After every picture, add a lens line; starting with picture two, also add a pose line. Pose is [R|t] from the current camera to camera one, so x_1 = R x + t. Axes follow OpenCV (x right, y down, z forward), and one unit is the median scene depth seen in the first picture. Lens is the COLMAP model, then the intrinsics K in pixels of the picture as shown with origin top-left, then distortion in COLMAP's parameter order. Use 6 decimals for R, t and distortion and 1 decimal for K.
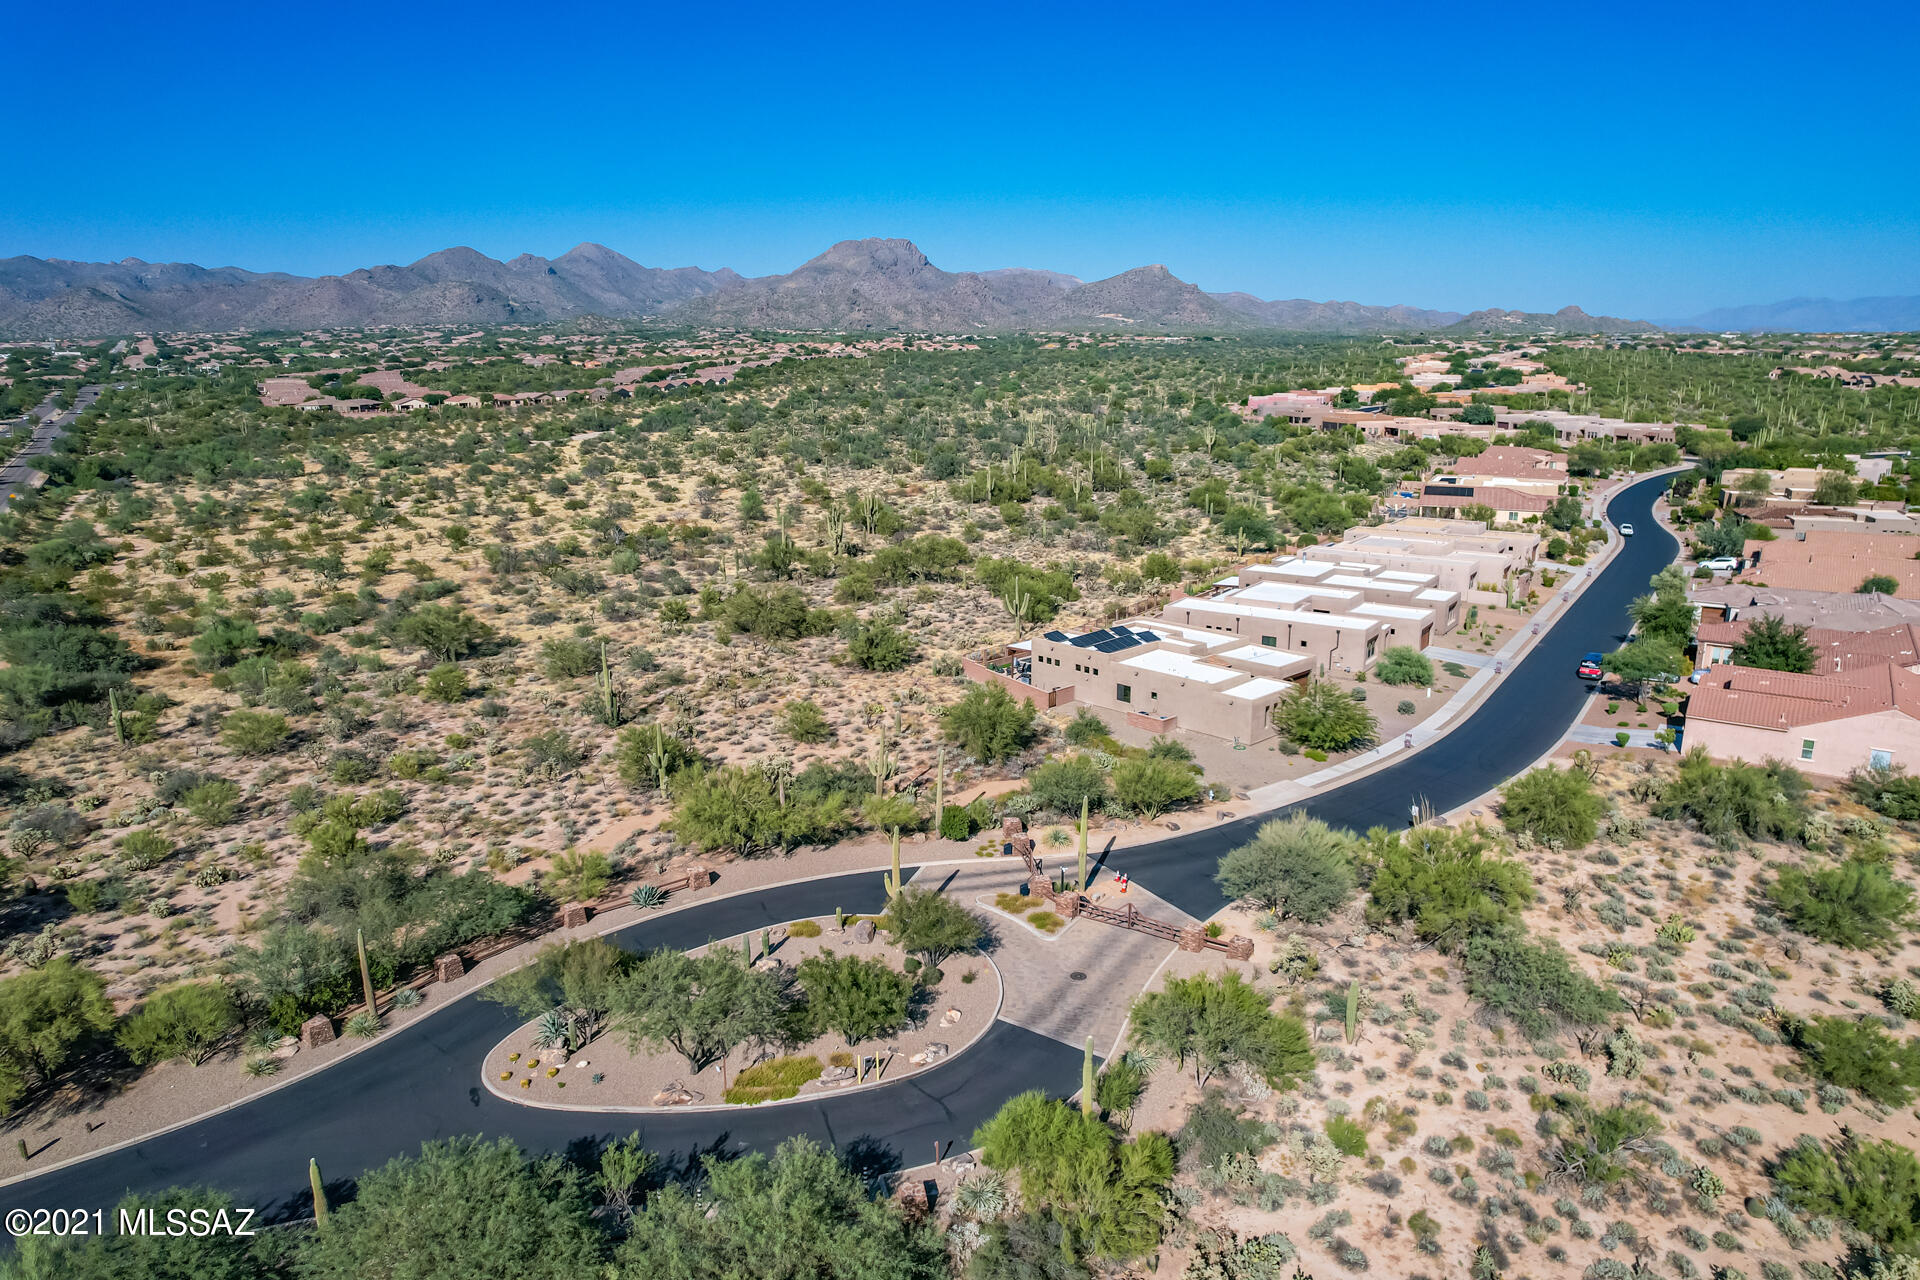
lens RADIAL K [[1250.7, 0, 967.9], [0, 1250.7, 648.0], [0, 0, 1]] dist [-0.080751, 0.074771]
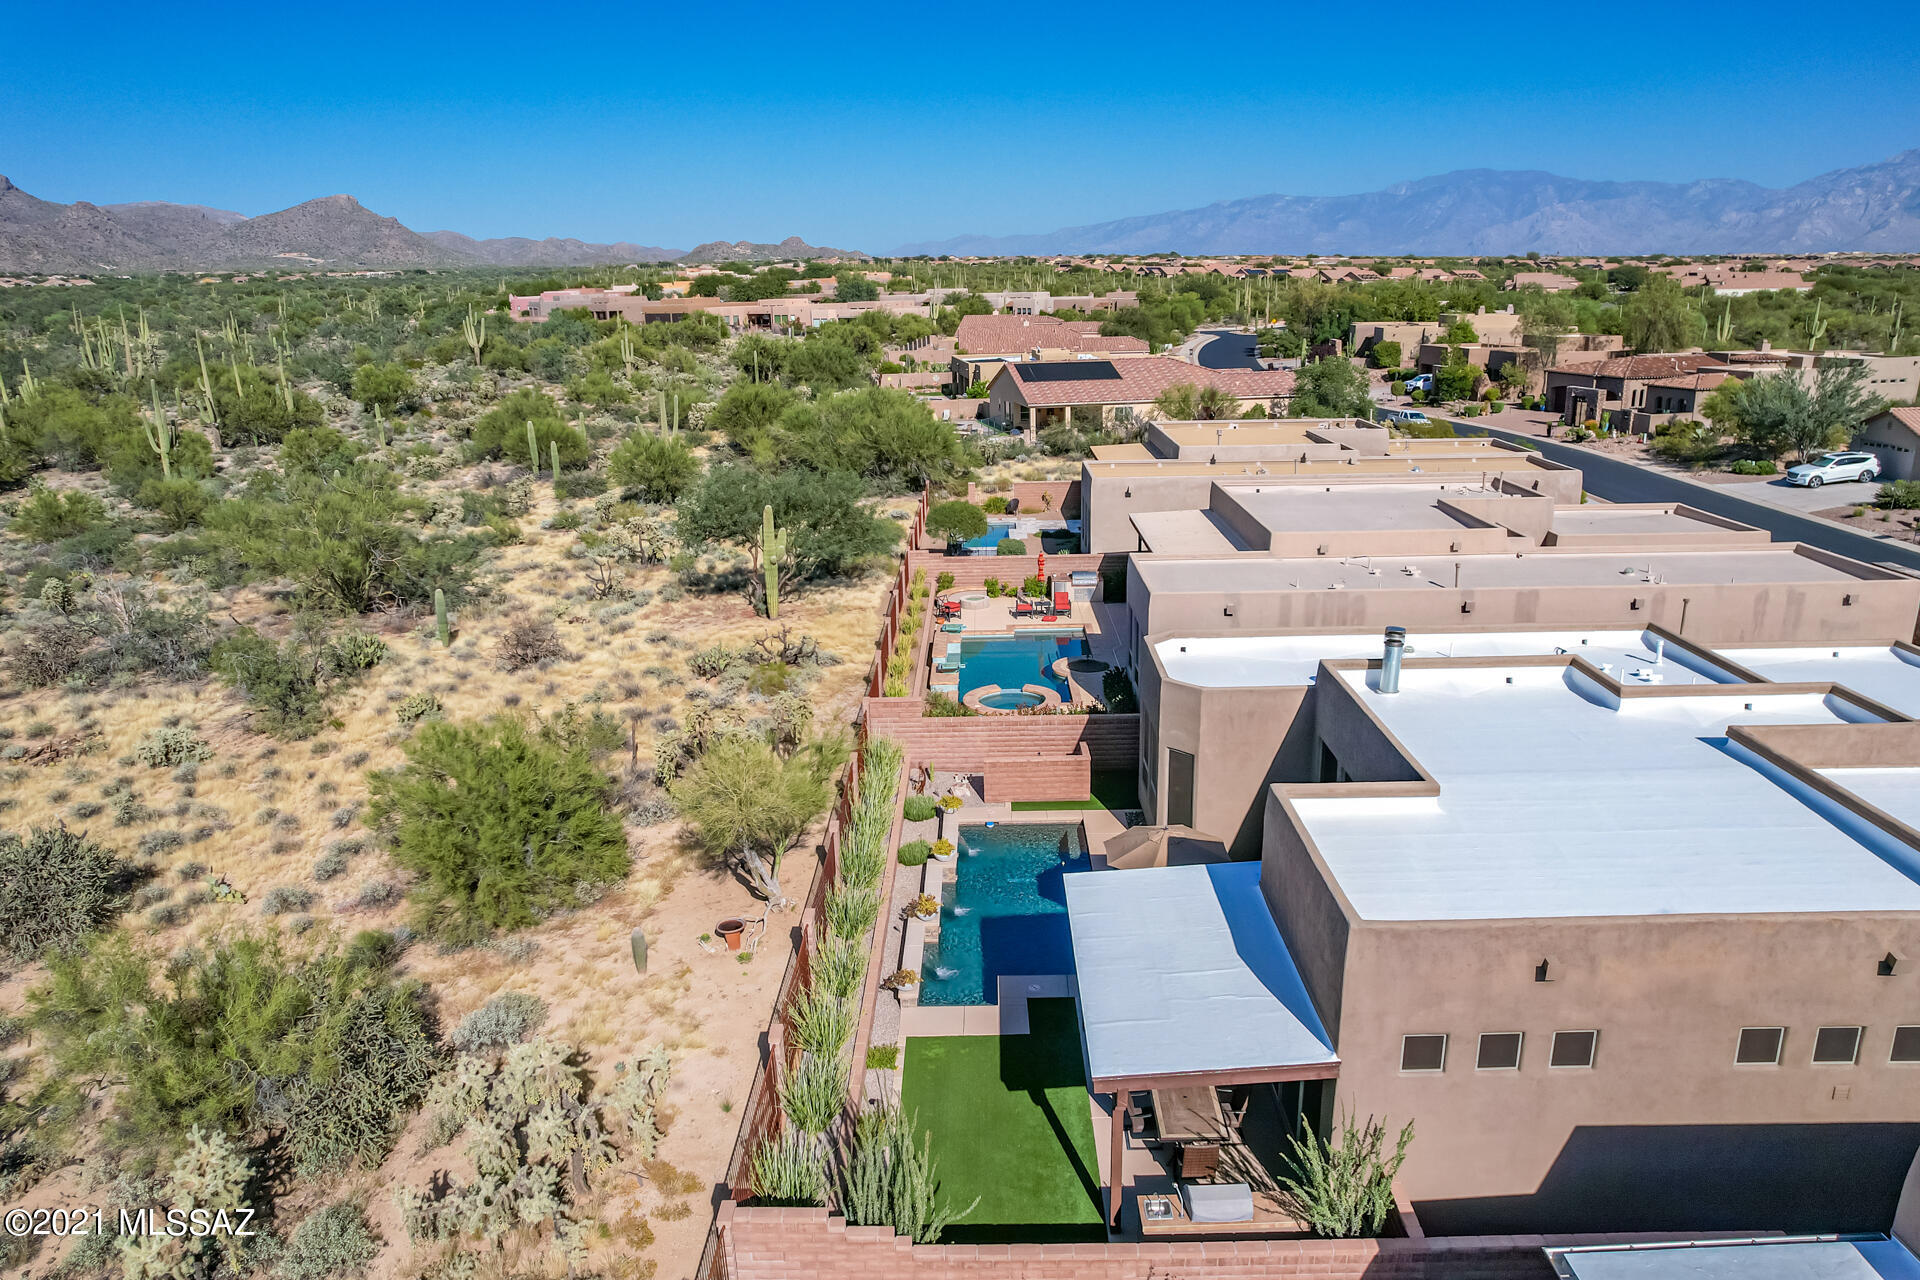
lens RADIAL K [[1250.7, 0, 967.9], [0, 1250.7, 648.0], [0, 0, 1]] dist [-0.080751, 0.074771]
pose [[0.830051, -0.169408, 0.531334, 0.072075], [0.147893, 0.985500, 0.083173, -0.053319], [-0.537720, 0.009543, 0.843069, 0.487242]]
